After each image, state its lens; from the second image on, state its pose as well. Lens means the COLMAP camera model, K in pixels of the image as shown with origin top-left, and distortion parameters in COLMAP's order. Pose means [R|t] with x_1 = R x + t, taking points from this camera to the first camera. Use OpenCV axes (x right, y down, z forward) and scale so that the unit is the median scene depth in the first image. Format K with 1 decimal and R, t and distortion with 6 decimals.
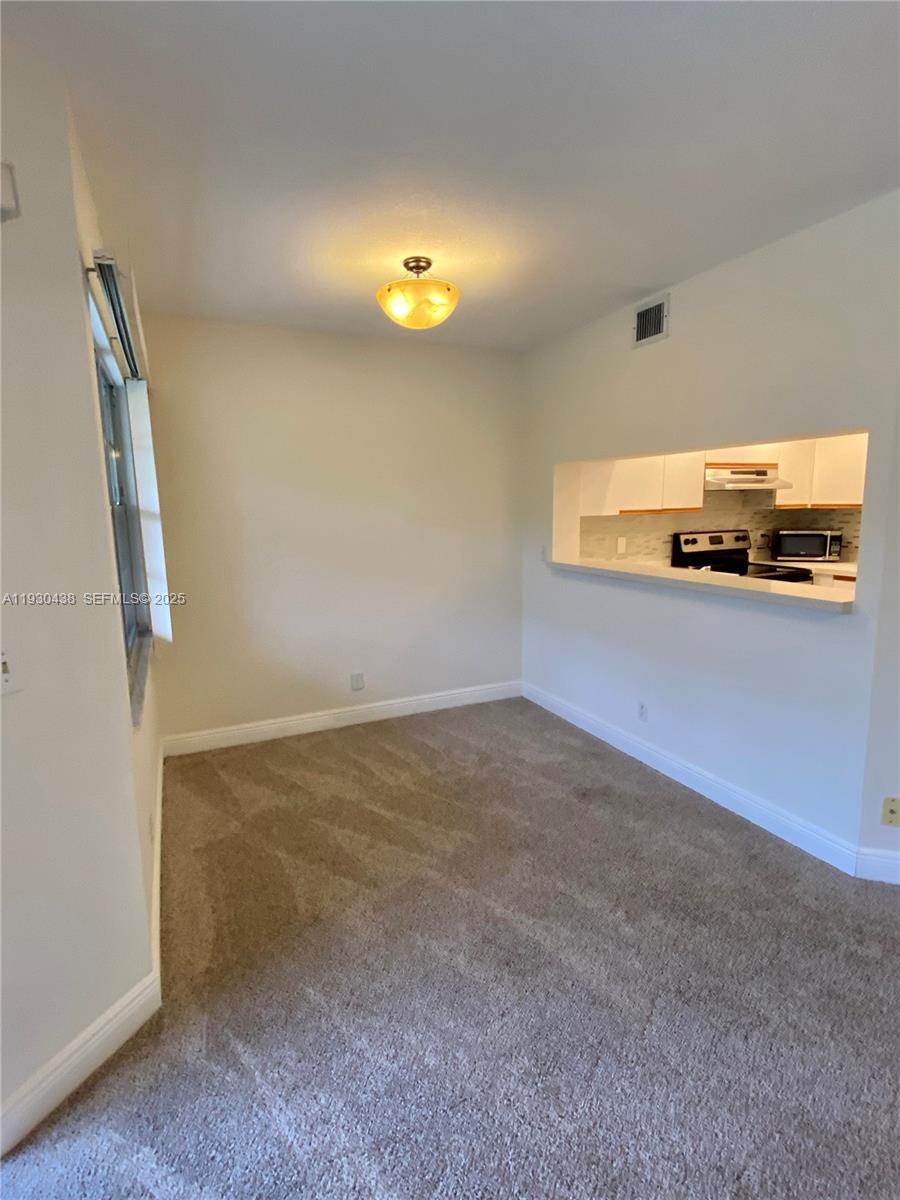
lens RADIAL K [[608.9, 0, 450.0], [0, 608.9, 600.0], [0, 0, 1]] dist [0.022298, -0.000114]
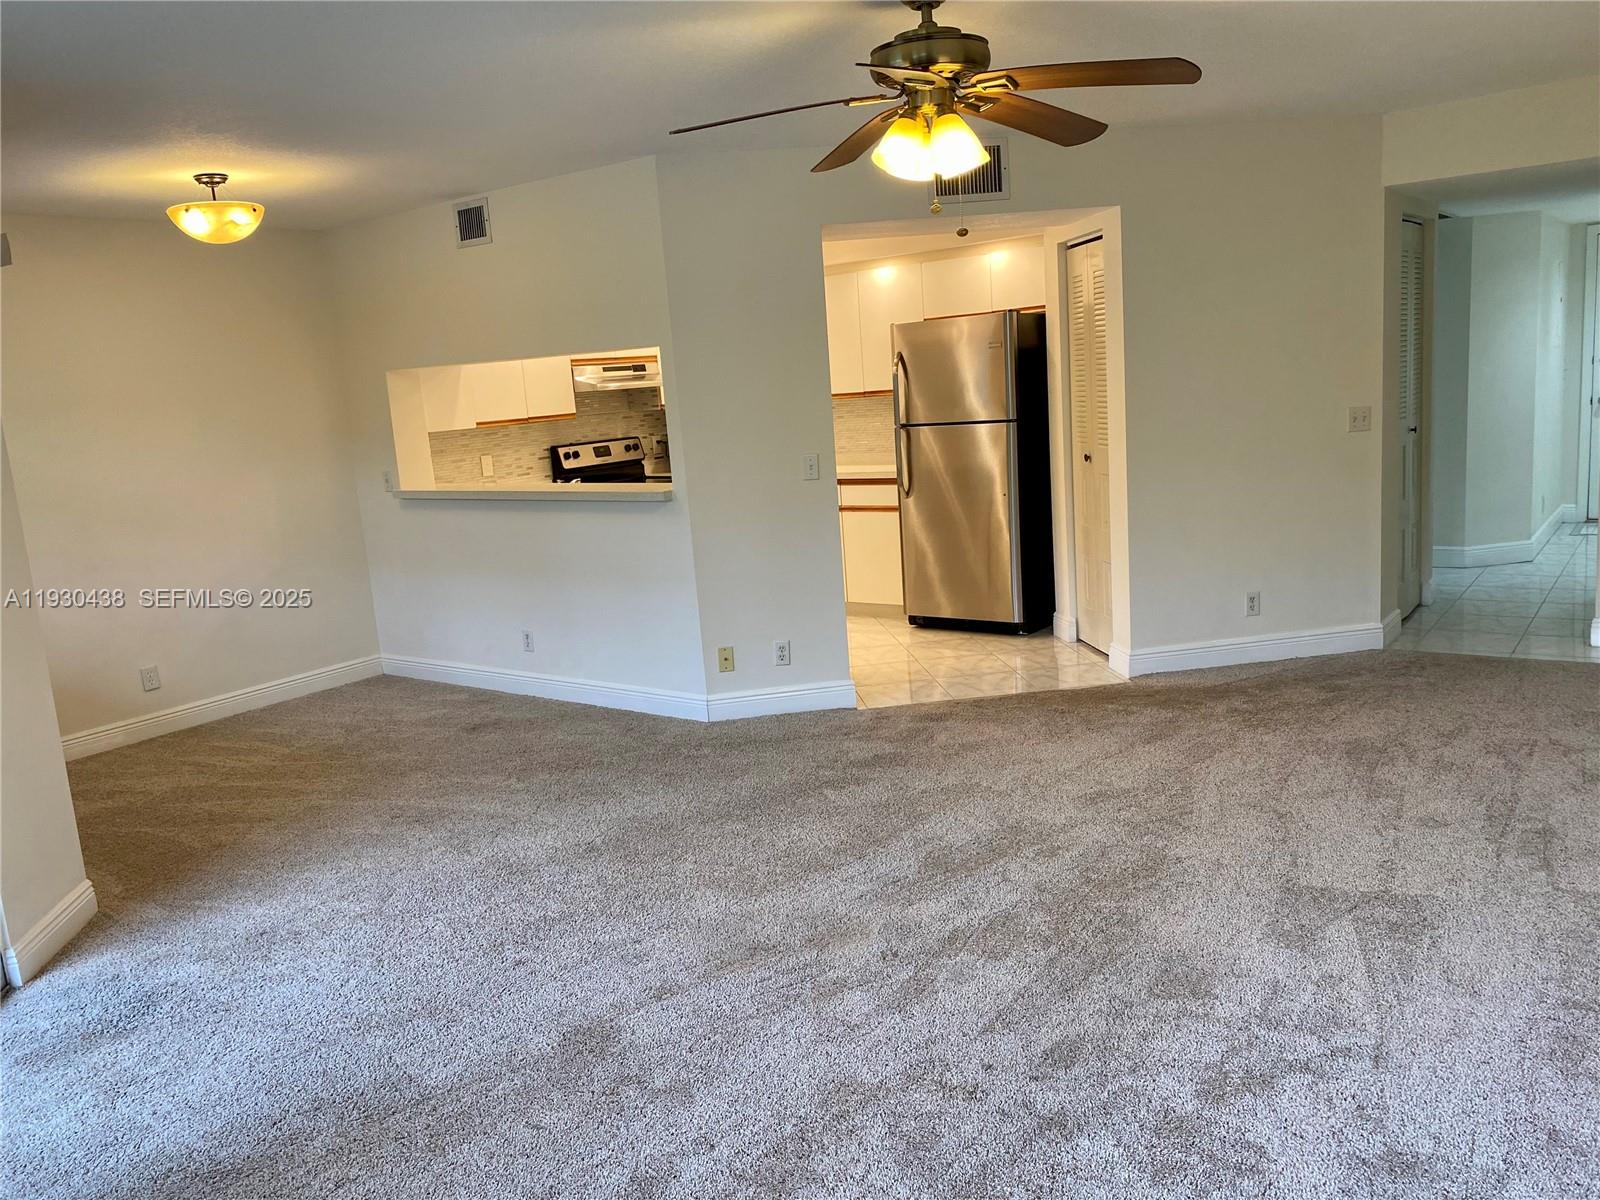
lens RADIAL K [[1221.3, 0, 800.0], [0, 1221.3, 600.0], [0, 0, 1]] dist [0.005756, -0.004932]
pose [[0.875721, -0.133450, 0.464009, -0.122504], [0.133228, 0.990521, 0.033435, 0.084108], [-0.464073, 0.032539, 0.885199, -0.592660]]
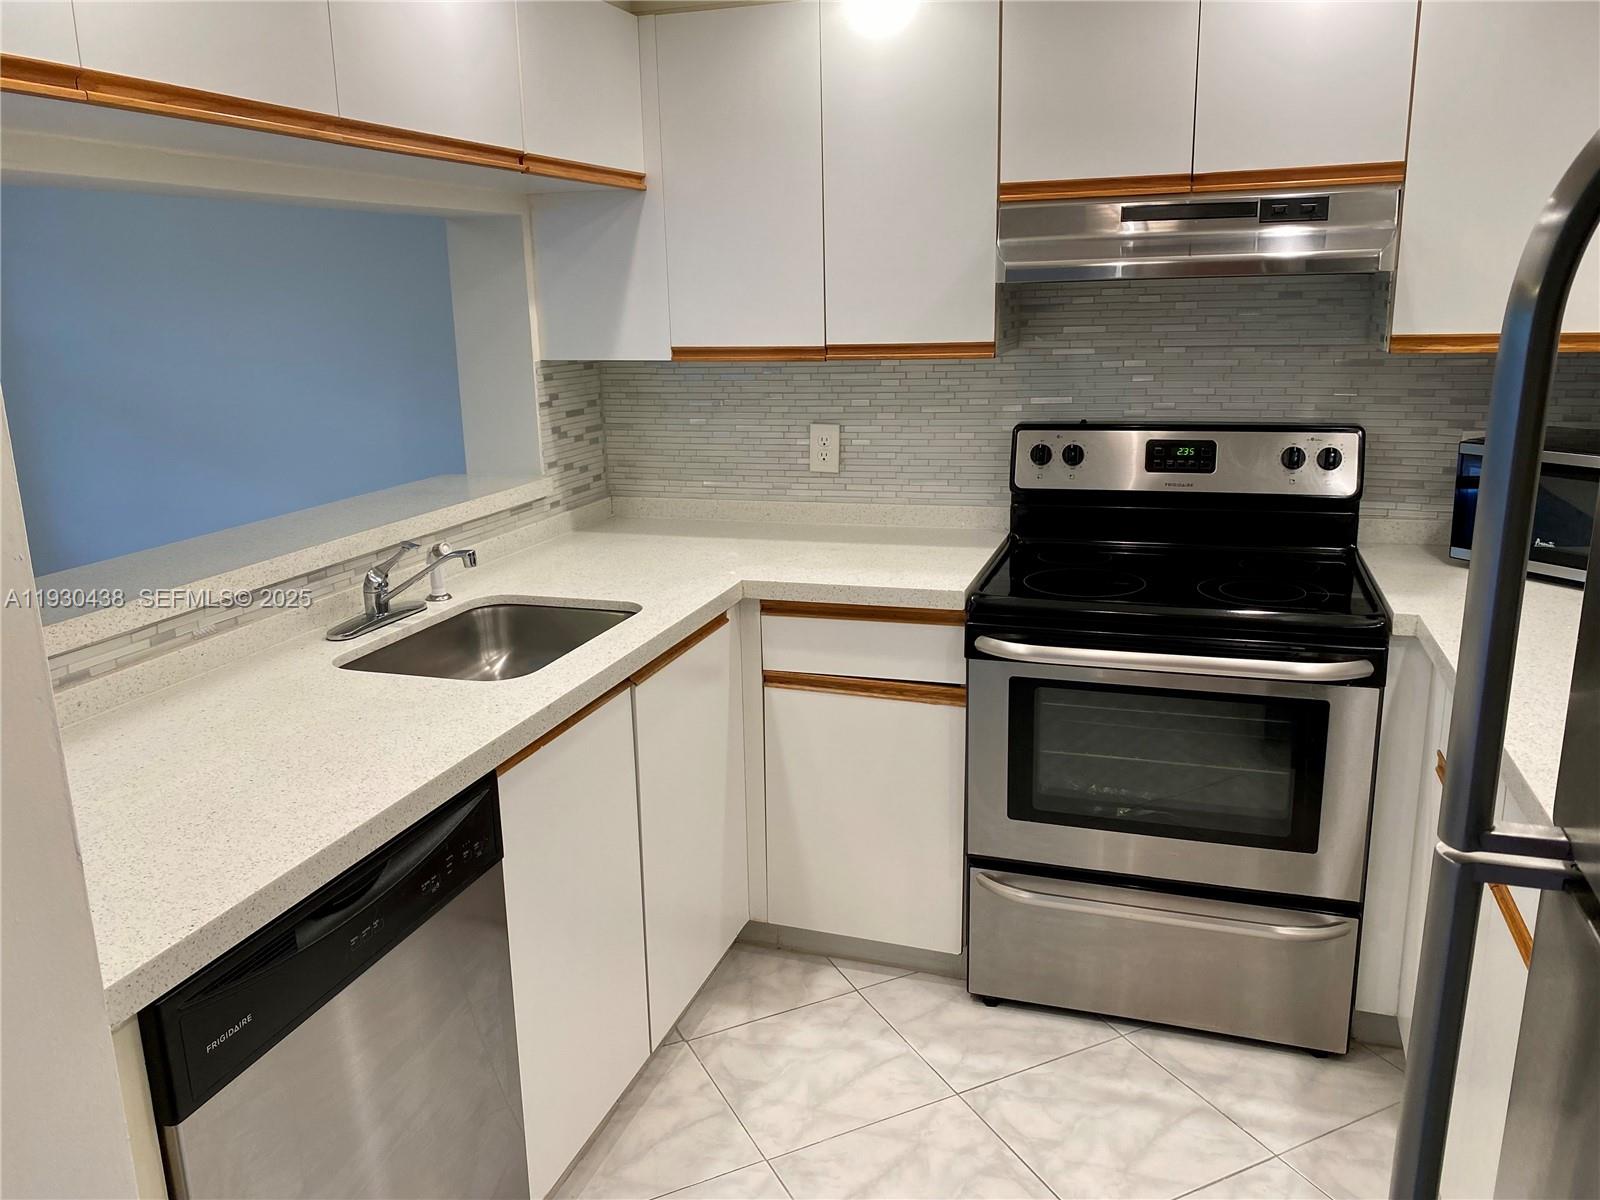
lens RADIAL K [[1228.8, 0, 800.0], [0, 1228.8, 600.0], [0, 0, 1]] dist [0.031549, -0.104149]
pose [[0.719500, 0.166362, -0.674272, 0.751867], [-0.097687, 0.985476, 0.138905, -0.101213], [0.687587, -0.034074, 0.725302, 0.500460]]
